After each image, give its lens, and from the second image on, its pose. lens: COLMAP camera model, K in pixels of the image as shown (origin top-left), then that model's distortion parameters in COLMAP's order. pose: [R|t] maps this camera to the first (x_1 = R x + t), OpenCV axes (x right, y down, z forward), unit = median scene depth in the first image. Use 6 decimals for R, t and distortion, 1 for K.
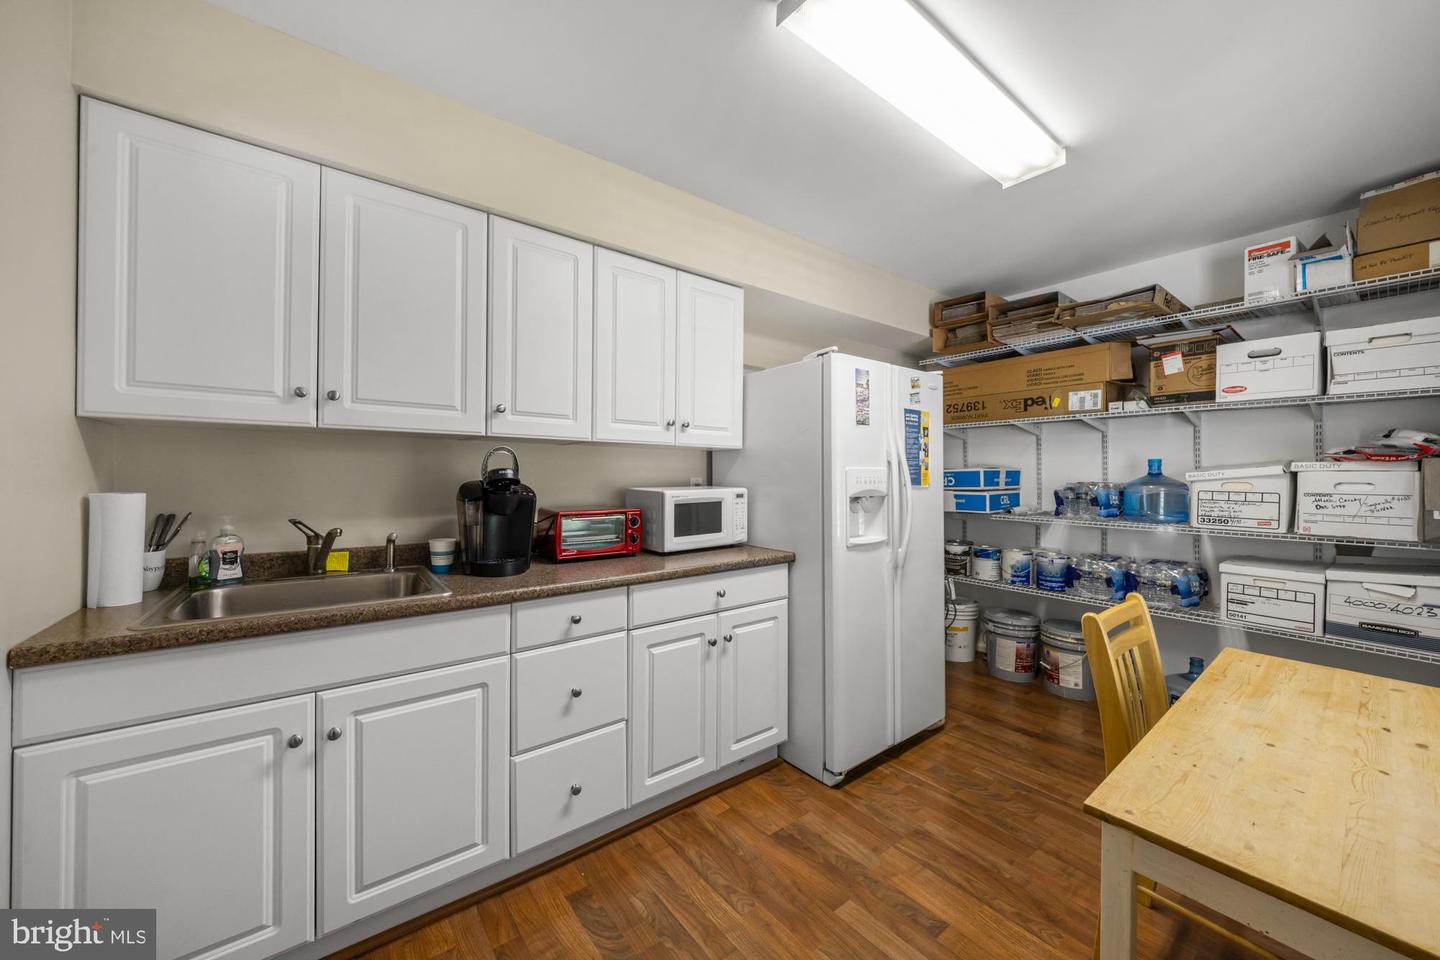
lens RADIAL K [[524.2, 0, 718.2], [0, 524.2, 476.2], [0, 0, 1]] dist [0.001525, 0.000134]
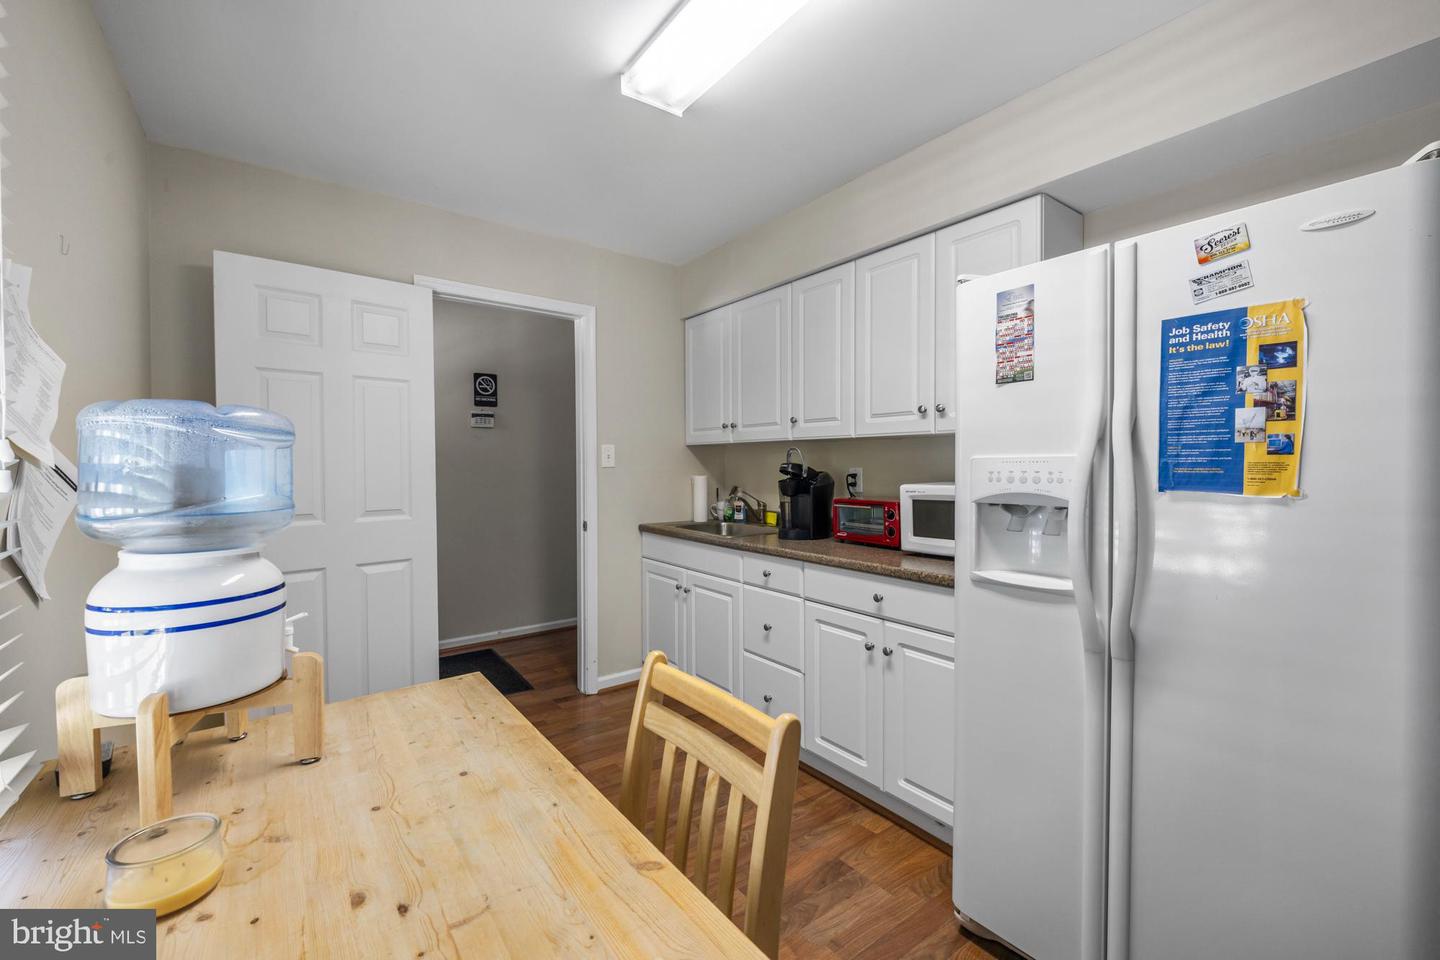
lens RADIAL K [[601.6, 0, 719.5], [0, 601.6, 477.6], [0, 0, 1]] dist [-0.016773, -0.000337]
pose [[-0.026628, 0.015686, -0.999522, 1.032352], [-0.003062, 0.999871, 0.015773, -0.000531], [0.999641, 0.003481, -0.026577, 0.738610]]
